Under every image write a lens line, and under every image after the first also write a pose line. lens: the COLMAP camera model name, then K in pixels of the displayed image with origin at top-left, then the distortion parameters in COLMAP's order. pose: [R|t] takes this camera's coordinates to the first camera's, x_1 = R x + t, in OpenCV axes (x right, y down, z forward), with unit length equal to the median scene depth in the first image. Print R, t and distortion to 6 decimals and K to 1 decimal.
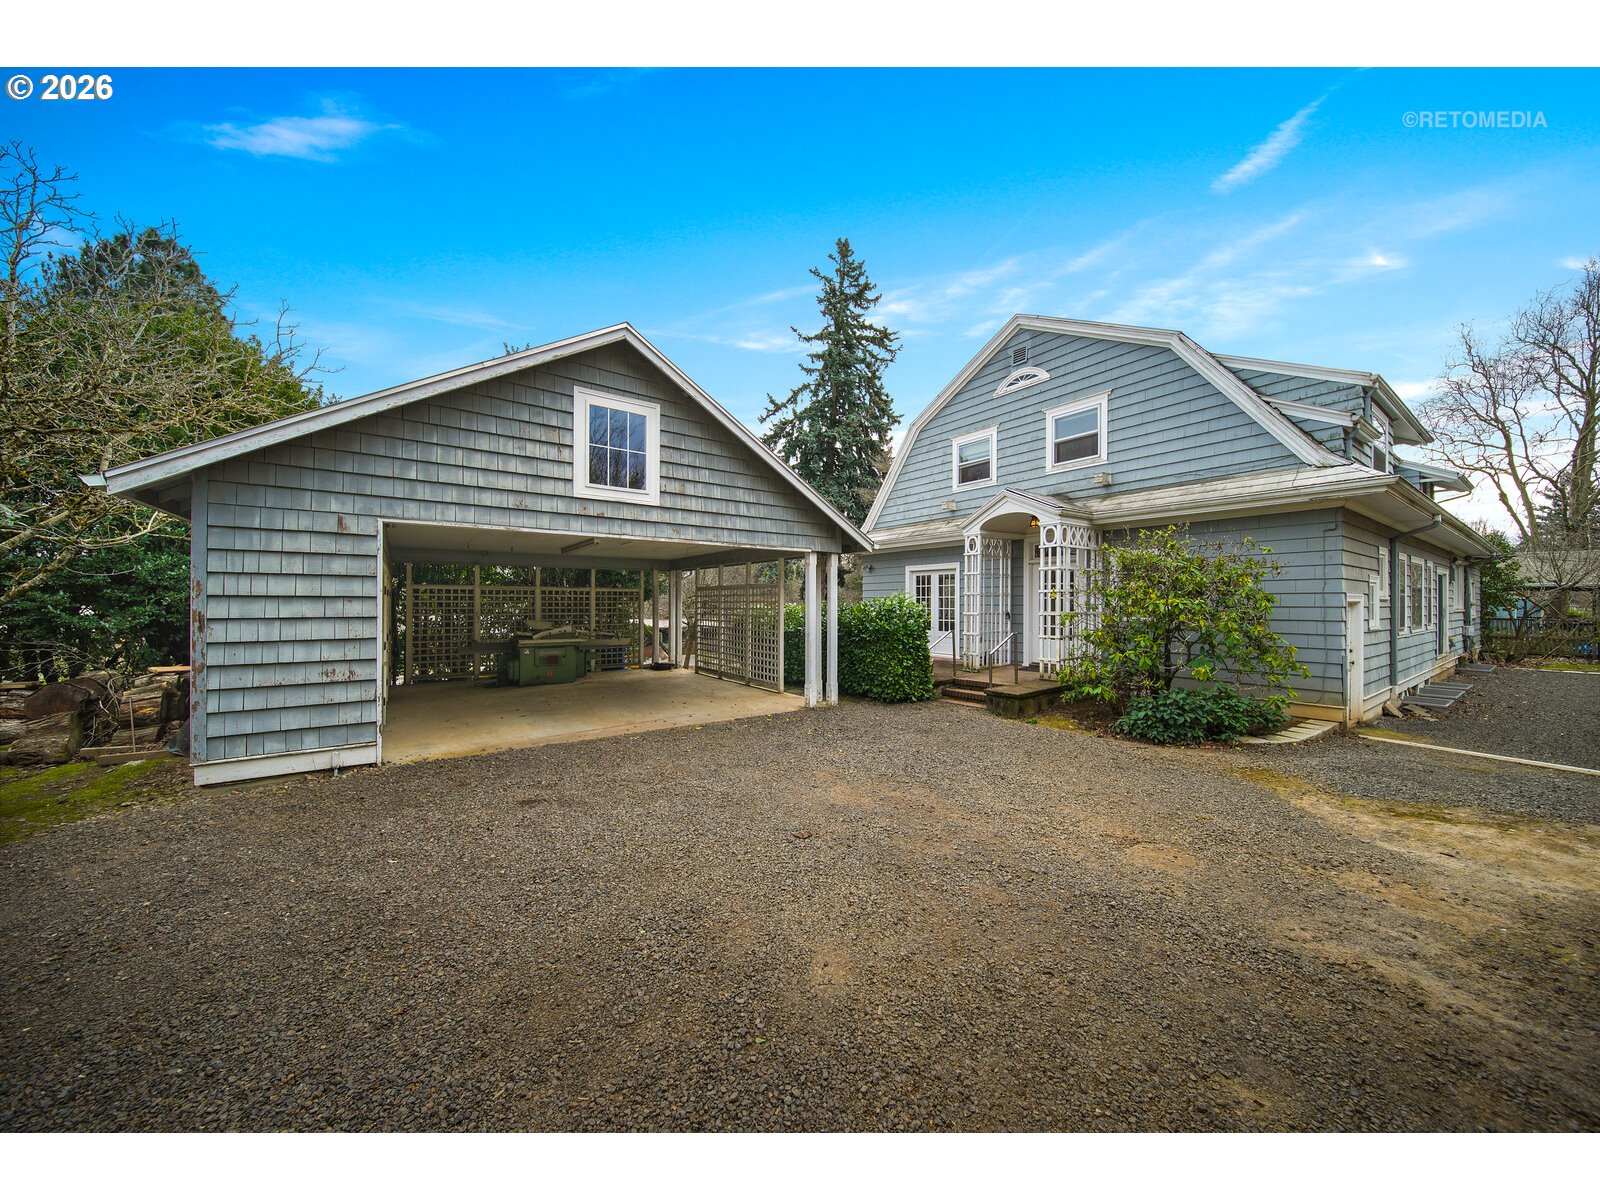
lens RADIAL K [[562.1, 0, 797.6], [0, 562.1, 605.3], [0, 0, 1]] dist [-0.001501, -0.000198]
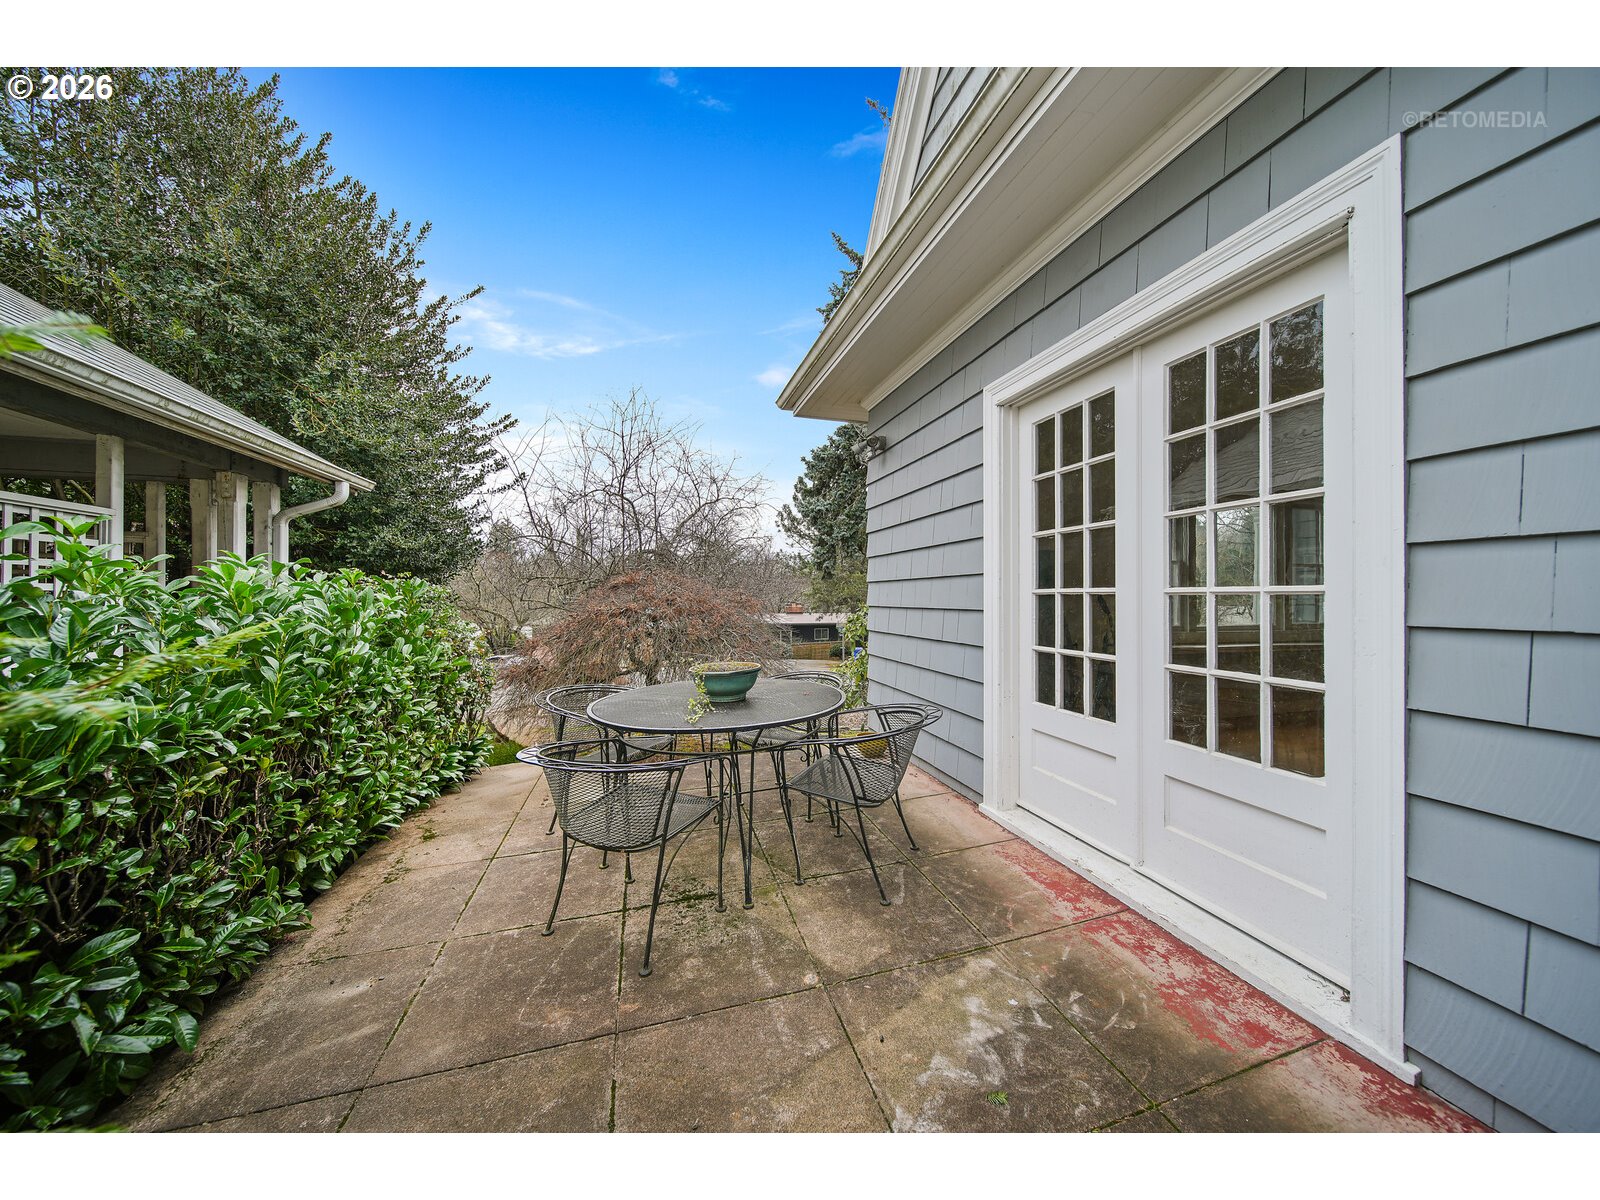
lens RADIAL K [[562.1, 0, 797.6], [0, 562.1, 605.3], [0, 0, 1]] dist [-0.001501, -0.000198]
pose [[0.937200, -0.007774, -0.348707, 0.205229], [0.011130, 0.999909, 0.007621, 0.007869], [0.348616, -0.011023, 0.937201, 0.805298]]
